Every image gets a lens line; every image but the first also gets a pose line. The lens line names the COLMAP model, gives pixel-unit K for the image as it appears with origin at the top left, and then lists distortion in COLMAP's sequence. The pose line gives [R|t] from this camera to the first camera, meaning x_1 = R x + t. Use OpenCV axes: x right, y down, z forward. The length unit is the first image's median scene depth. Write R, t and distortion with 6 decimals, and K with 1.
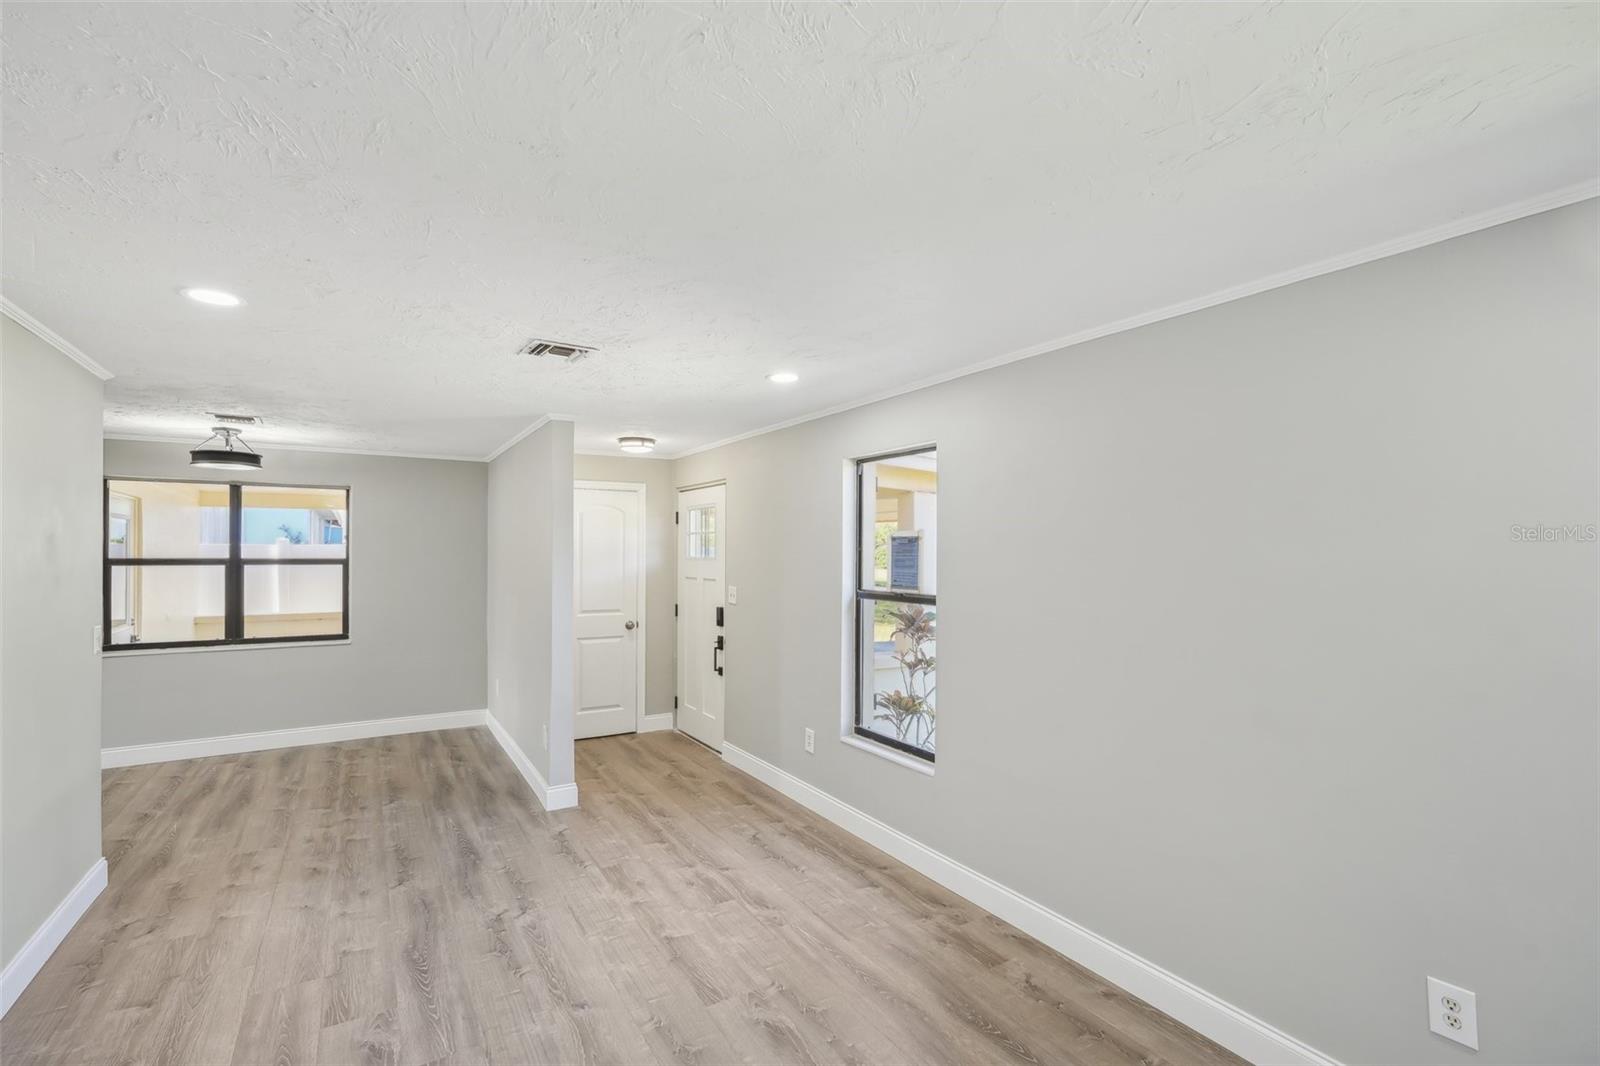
lens RADIAL K [[693.9, 0, 800.0], [0, 693.9, 533.0], [0, 0, 1]] dist [-0.002941, 0.000448]
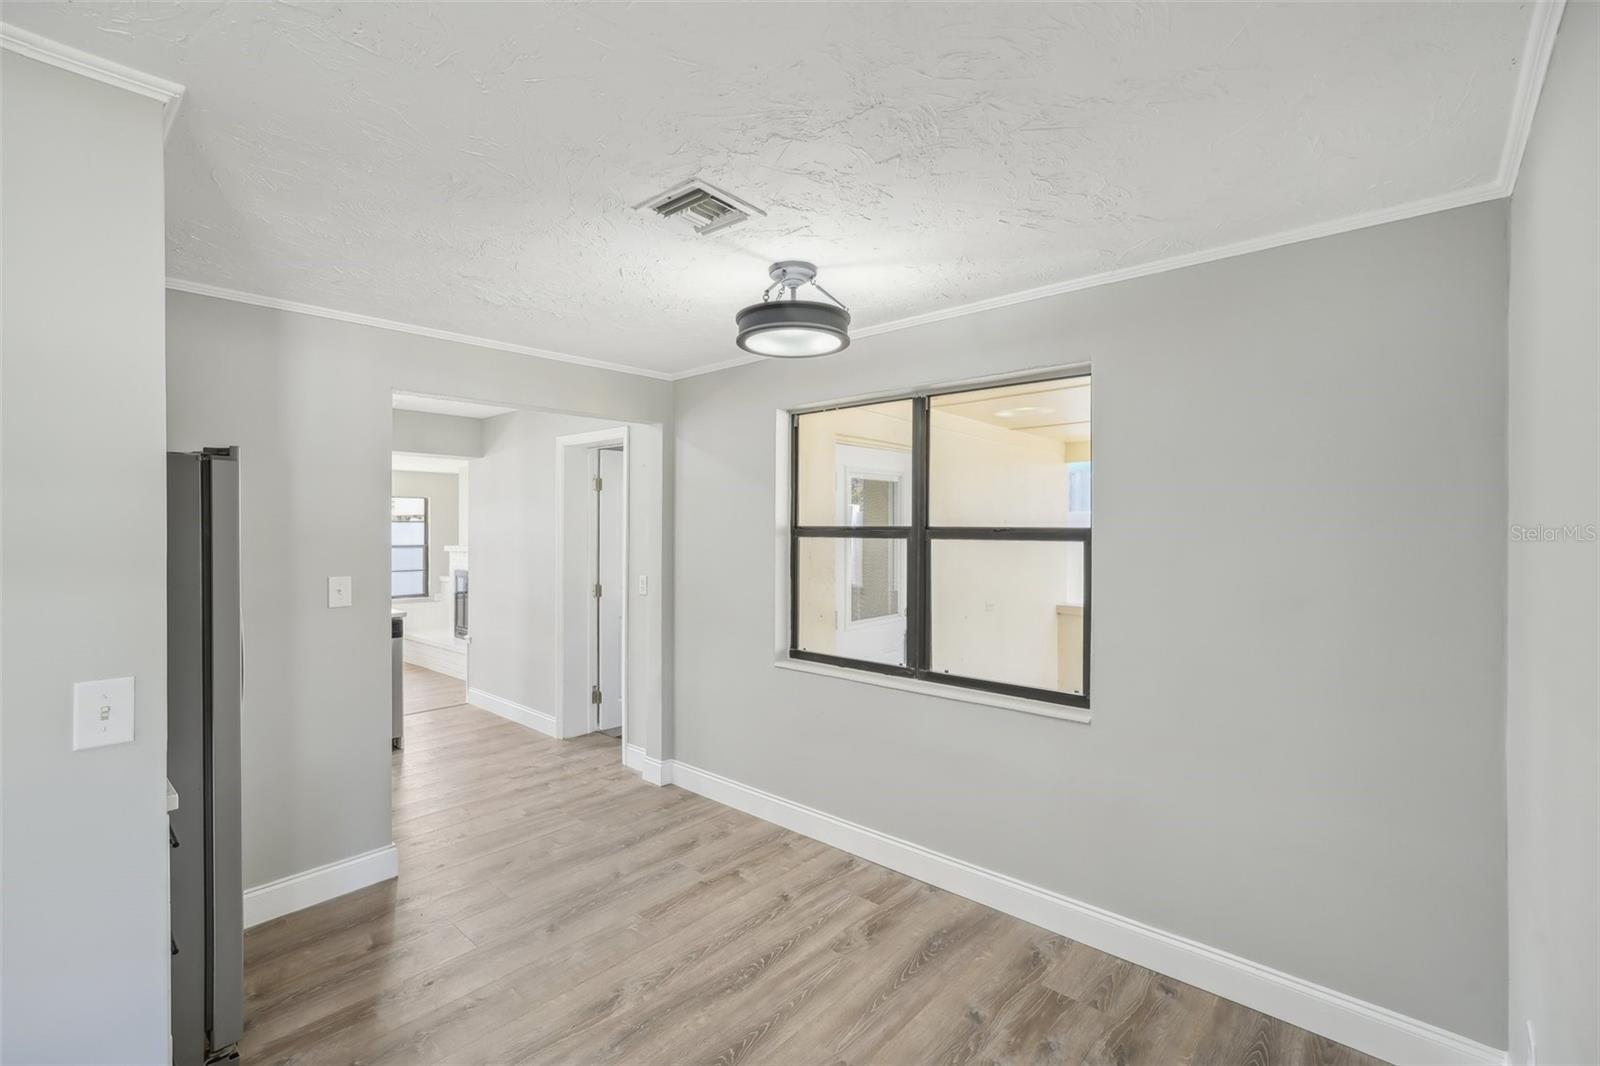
lens RADIAL K [[693.9, 0, 800.0], [0, 693.9, 533.0], [0, 0, 1]] dist [-0.002941, 0.000448]
pose [[0.267003, 0.011849, -0.963623, -0.305065], [0.021405, 0.999605, 0.018222, 0.030063], [0.963458, -0.025492, 0.266643, 0.780446]]
